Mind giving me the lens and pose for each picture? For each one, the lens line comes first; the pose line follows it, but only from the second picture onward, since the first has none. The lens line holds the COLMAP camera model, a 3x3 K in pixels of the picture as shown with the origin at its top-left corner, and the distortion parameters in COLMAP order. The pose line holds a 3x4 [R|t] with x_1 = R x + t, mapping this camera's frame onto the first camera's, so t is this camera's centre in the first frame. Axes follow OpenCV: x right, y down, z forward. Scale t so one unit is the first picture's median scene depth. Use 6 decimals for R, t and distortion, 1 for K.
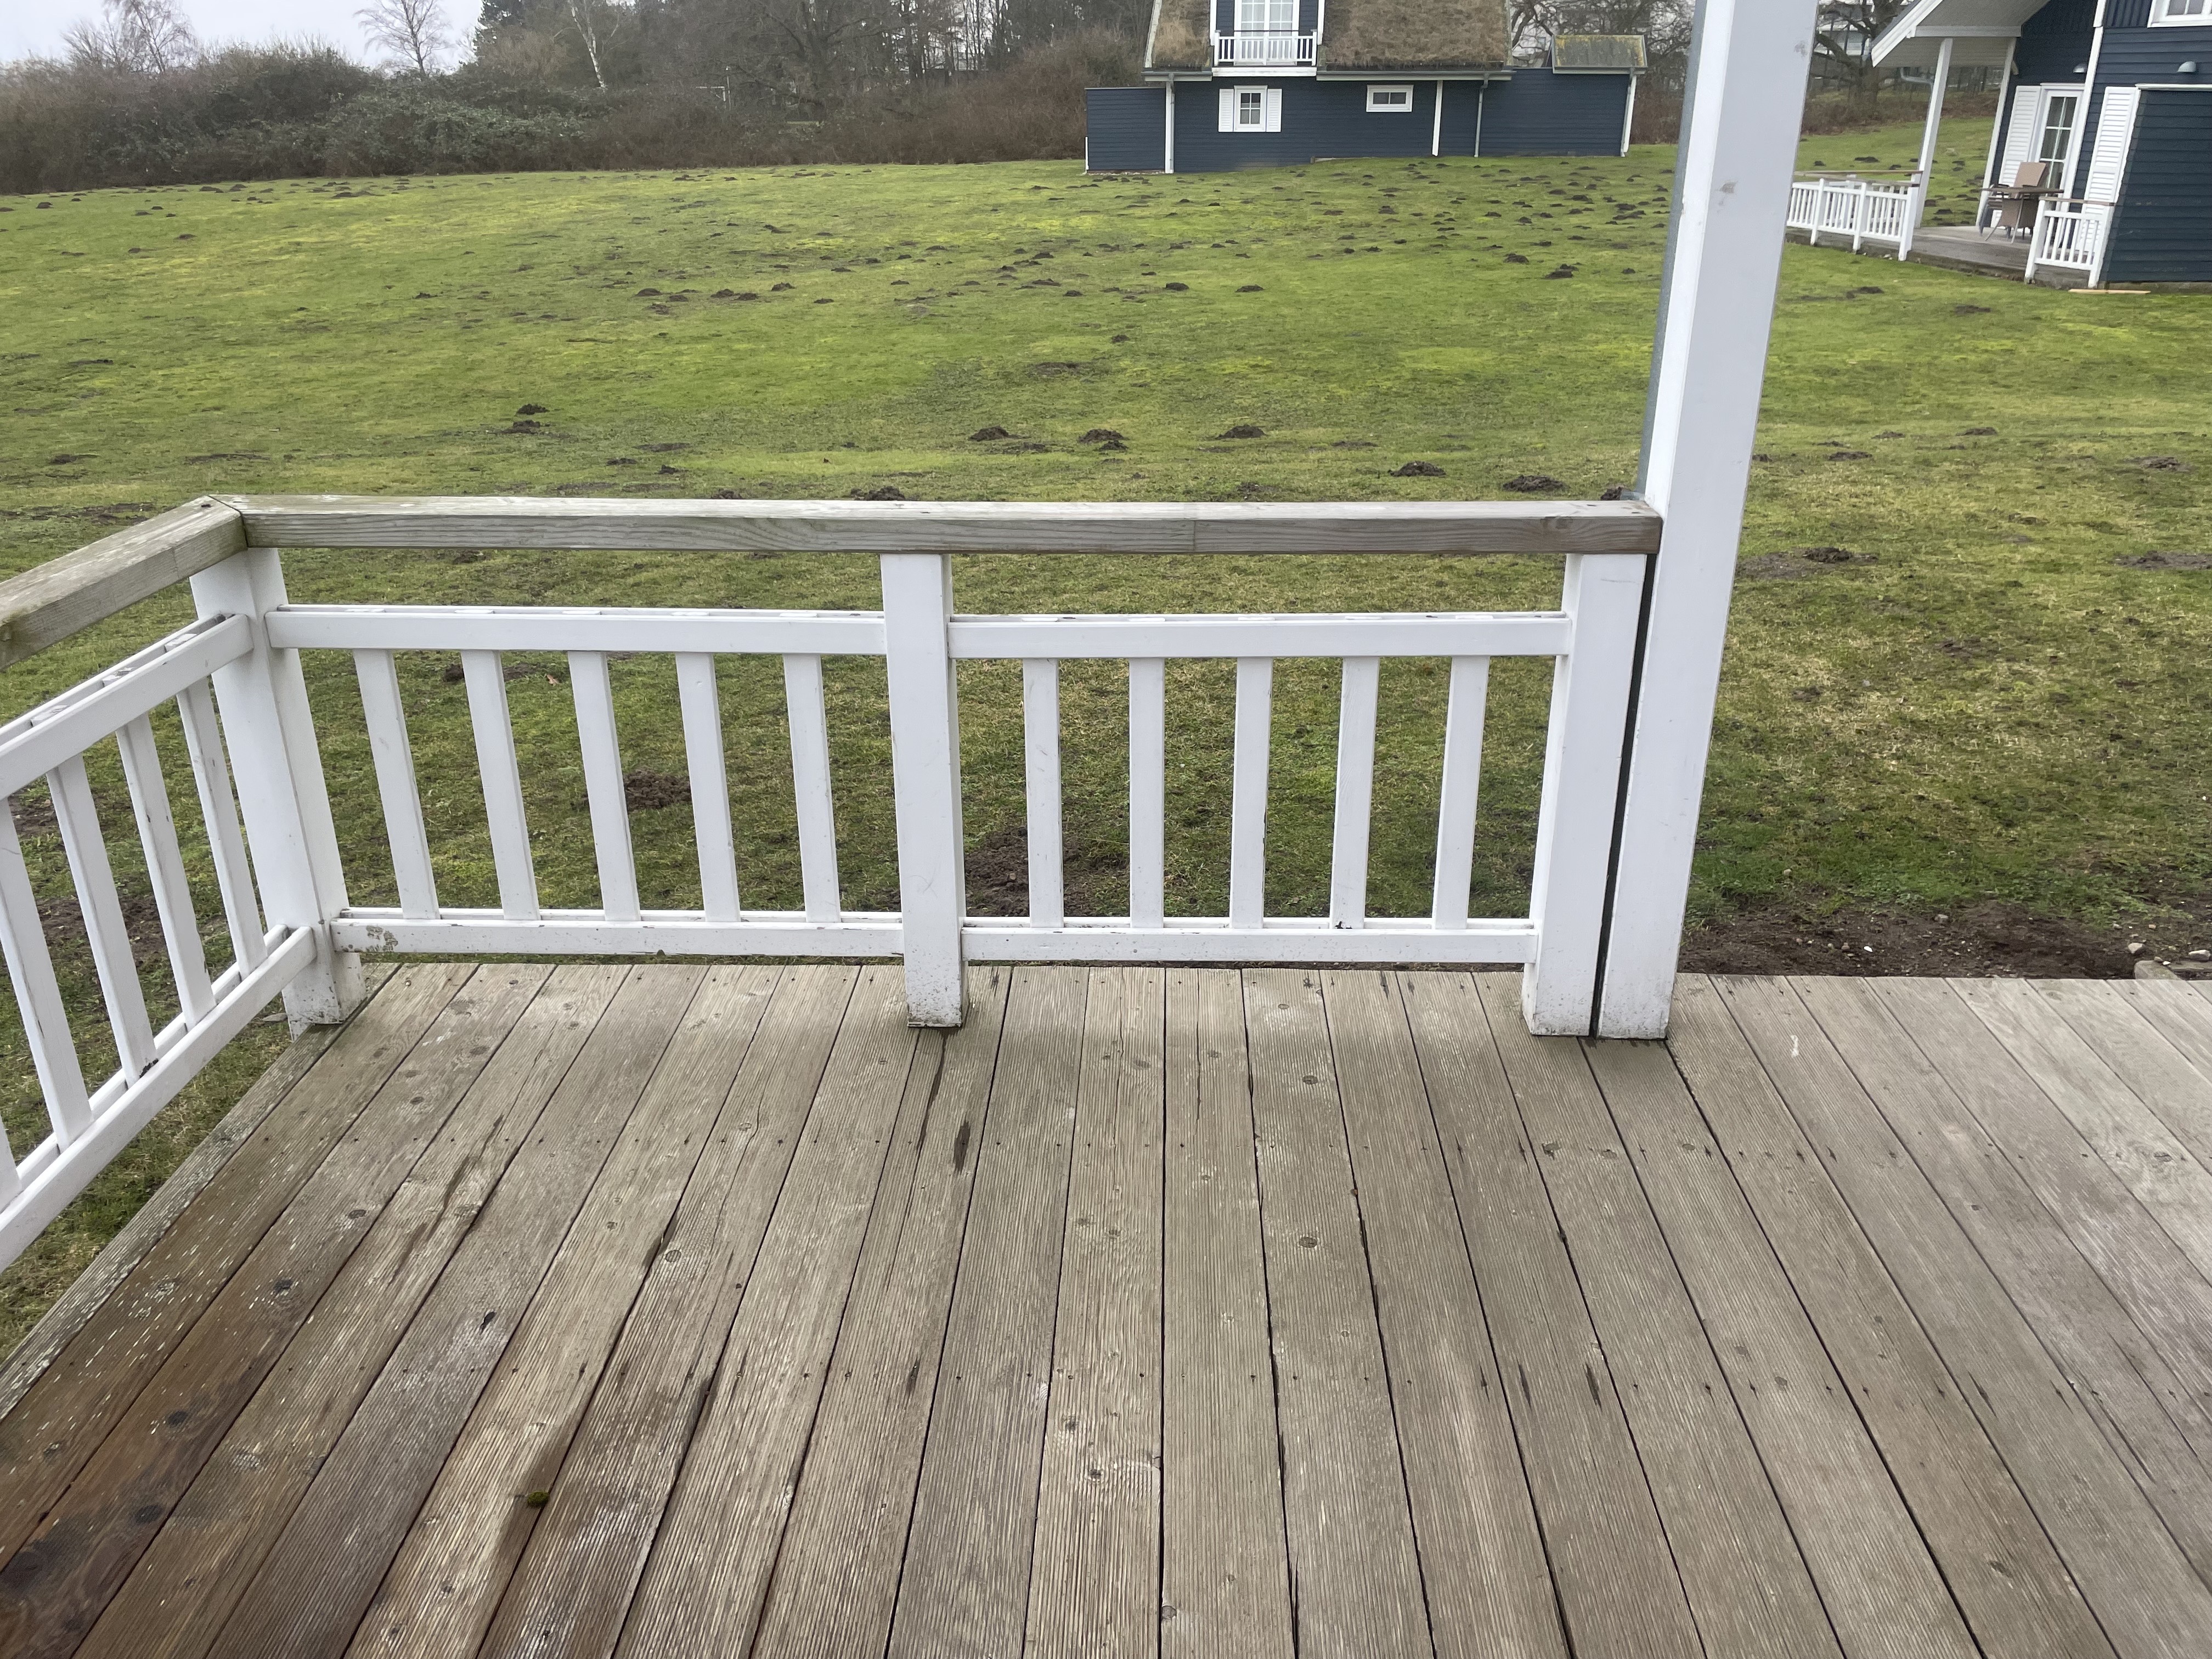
lens RADIAL K [[1681.4, 0, 1103.9], [0, 1681.4, 804.3], [0, 0, 1]] dist [0.088920, -0.119949]
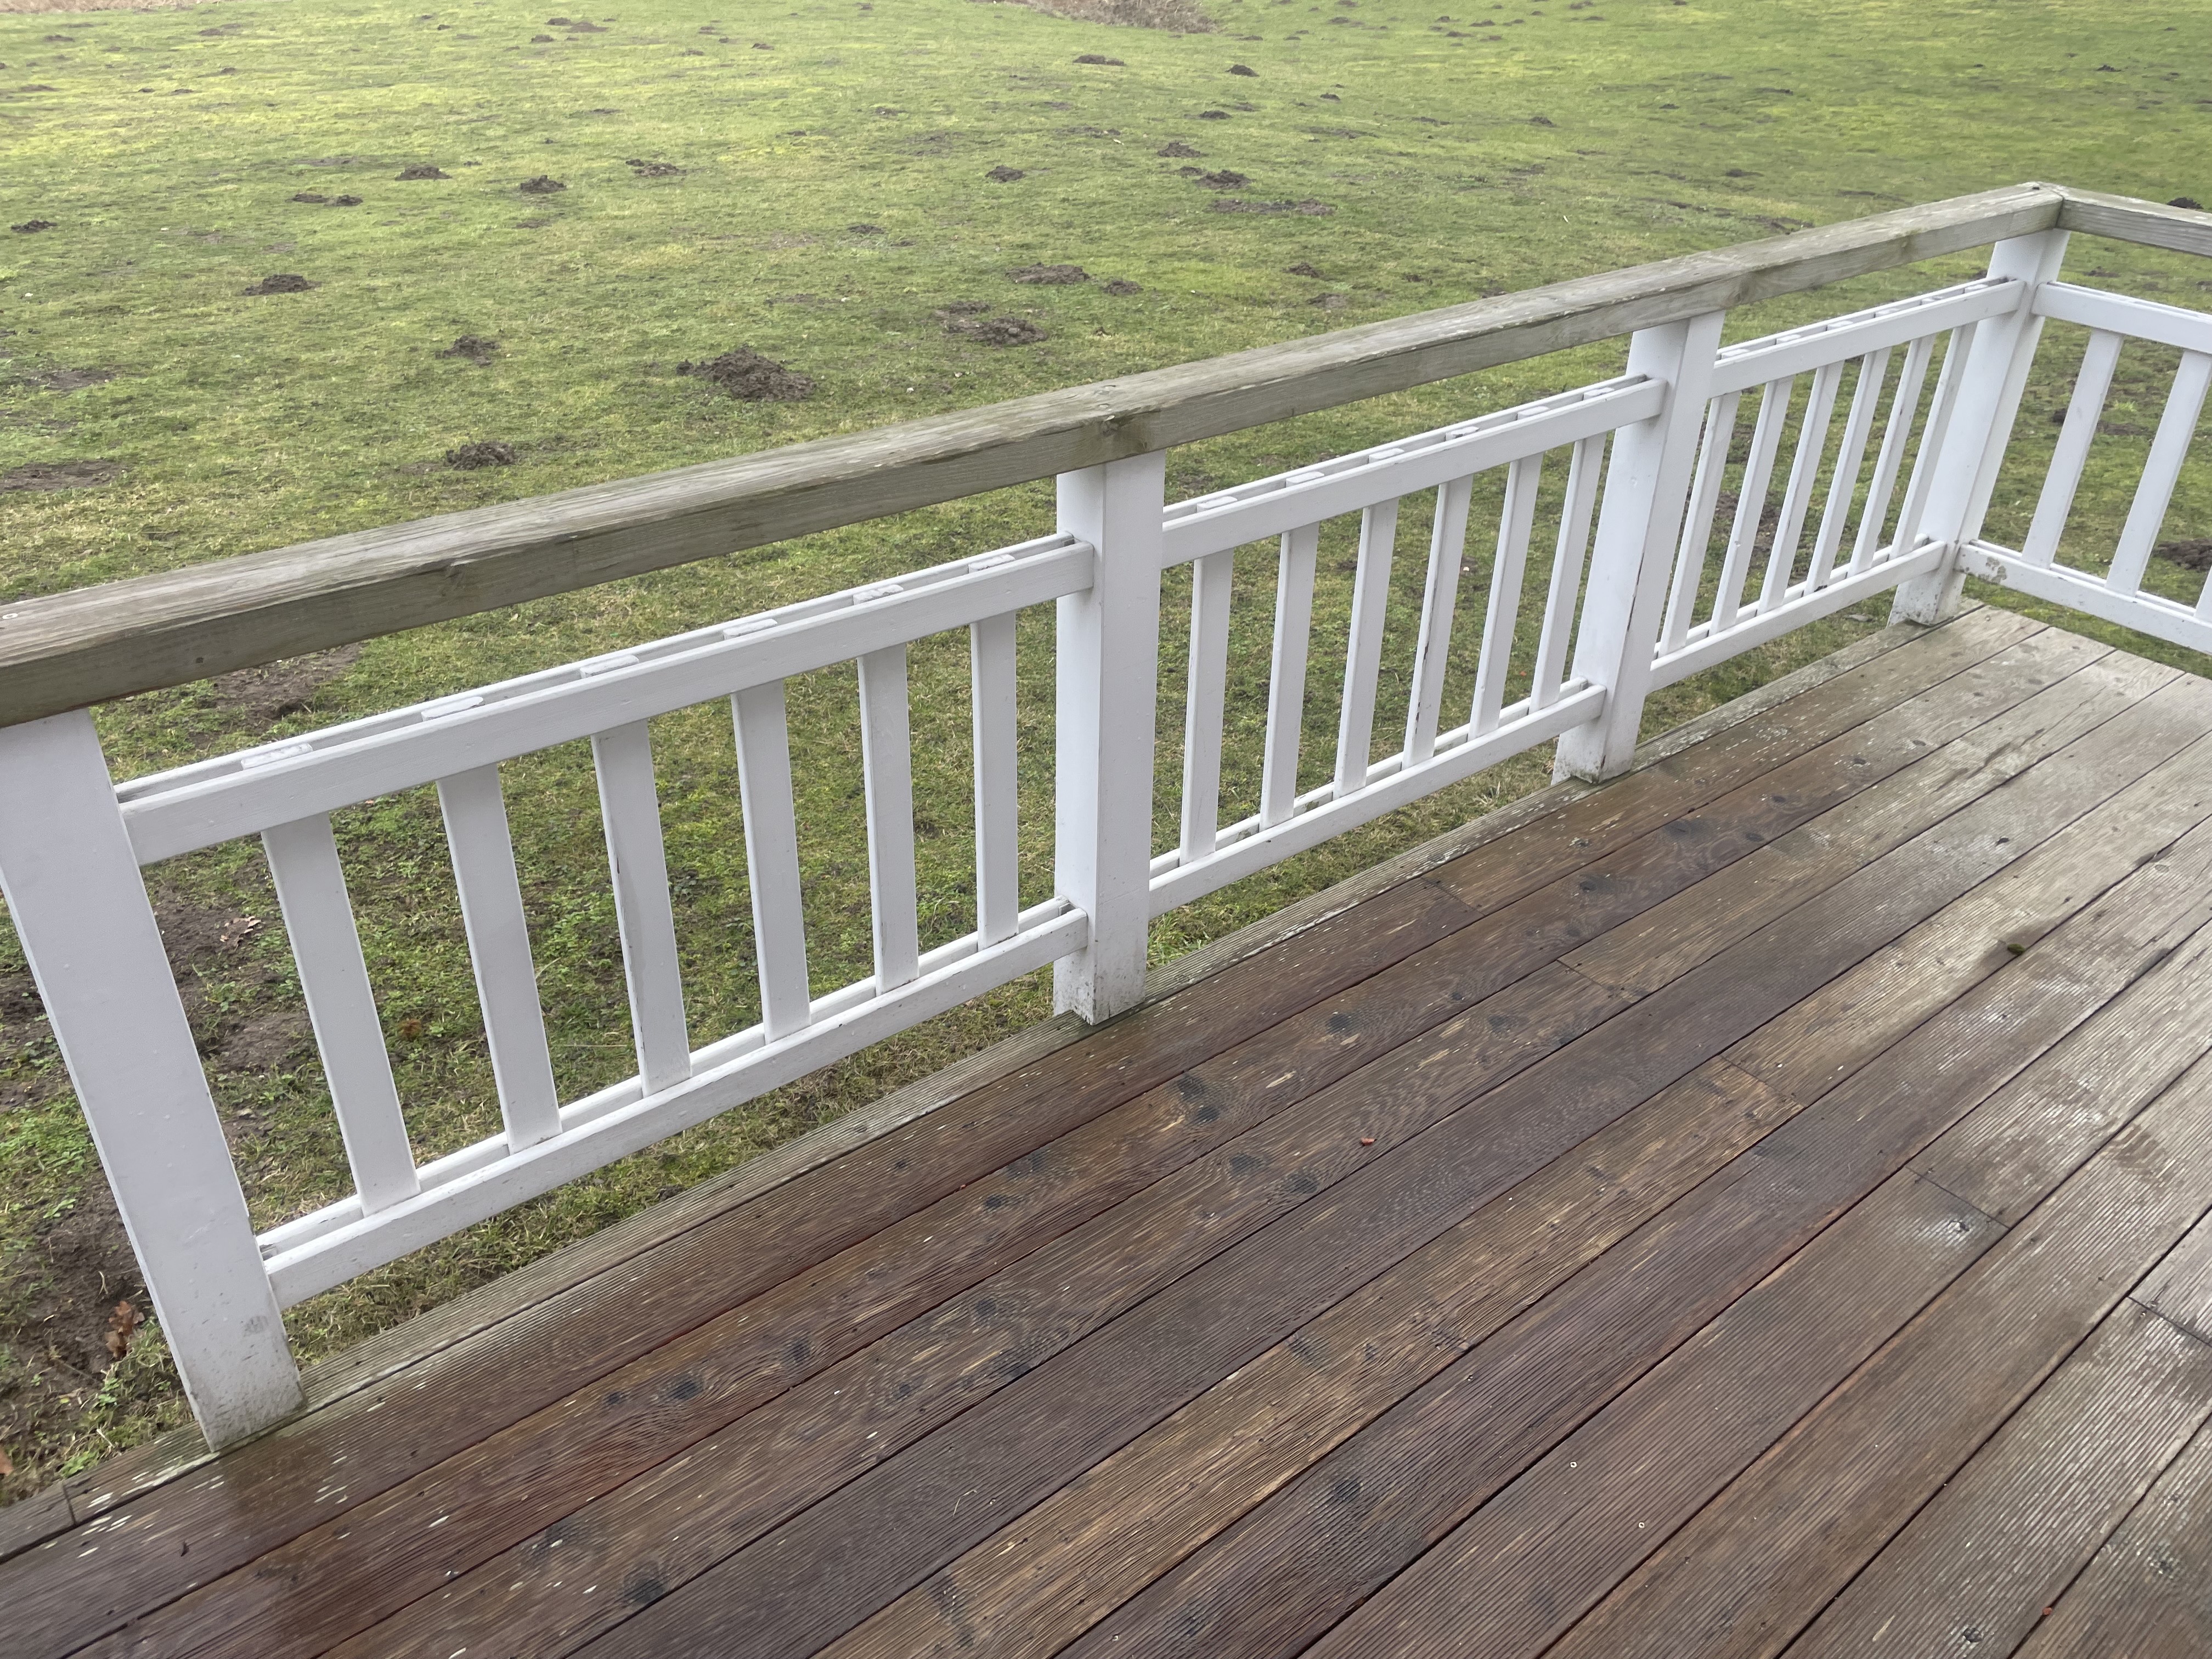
lens RADIAL K [[1681.4, 0, 1103.9], [0, 1681.4, 804.3], [0, 0, 1]] dist [0.088920, -0.119949]
pose [[0.656868, 0.399642, -0.639383, 0.009435], [-0.318145, 0.915702, 0.245507, 0.134396], [0.683599, 0.042151, 0.728639, -0.329877]]
